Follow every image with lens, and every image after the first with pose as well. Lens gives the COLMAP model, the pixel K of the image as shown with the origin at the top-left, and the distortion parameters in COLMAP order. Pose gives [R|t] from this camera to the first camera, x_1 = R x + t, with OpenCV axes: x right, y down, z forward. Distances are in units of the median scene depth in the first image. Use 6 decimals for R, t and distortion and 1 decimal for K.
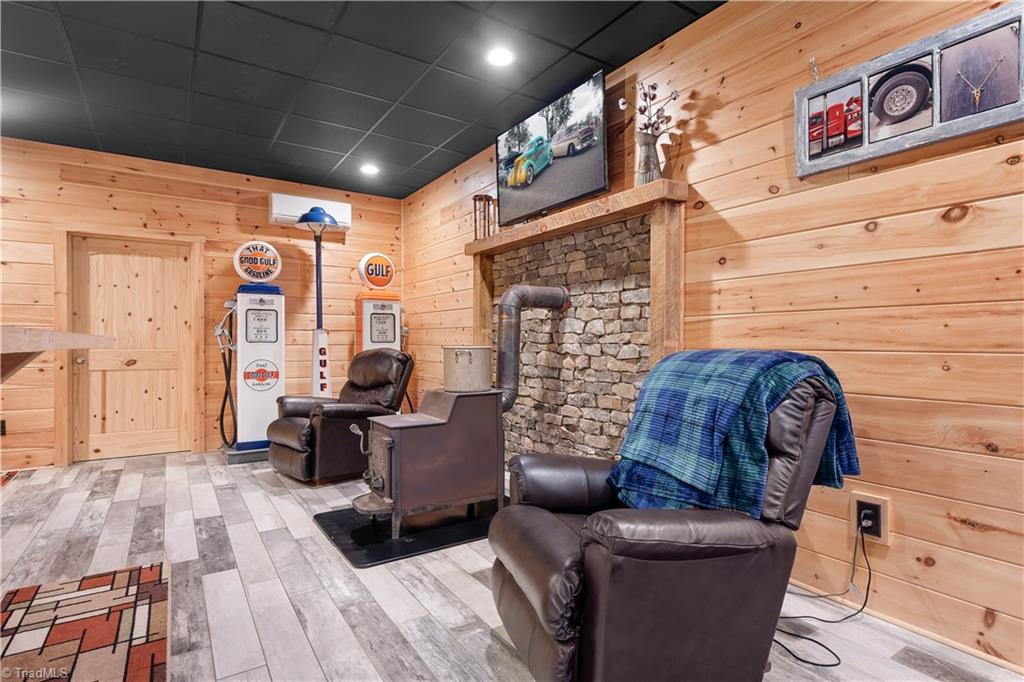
lens RADIAL K [[524.1, 0, 512.1], [0, 524.1, 340.4], [0, 0, 1]] dist [0.000945, 0.000717]
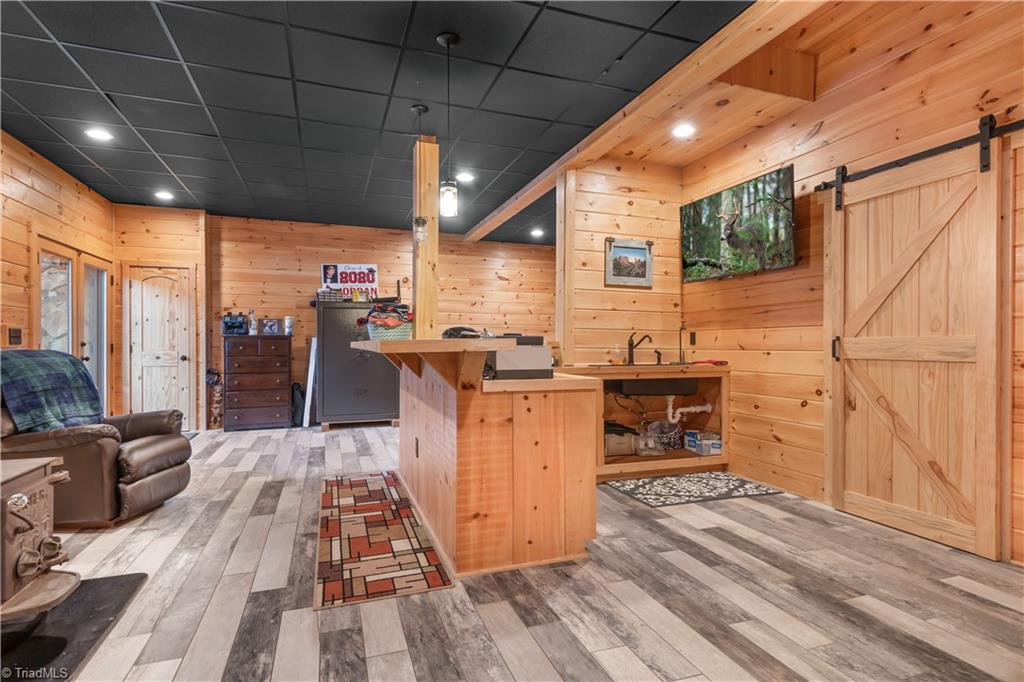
lens RADIAL K [[524.1, 0, 513.7], [0, 524.1, 343.5], [0, 0, 1]] dist [0.000945, 0.000717]
pose [[-0.971677, 0.000607, 0.236313, -1.372888], [-0.000112, 0.999995, -0.003028, 0.000893], [-0.236314, -0.002969, -0.971672, 2.059265]]
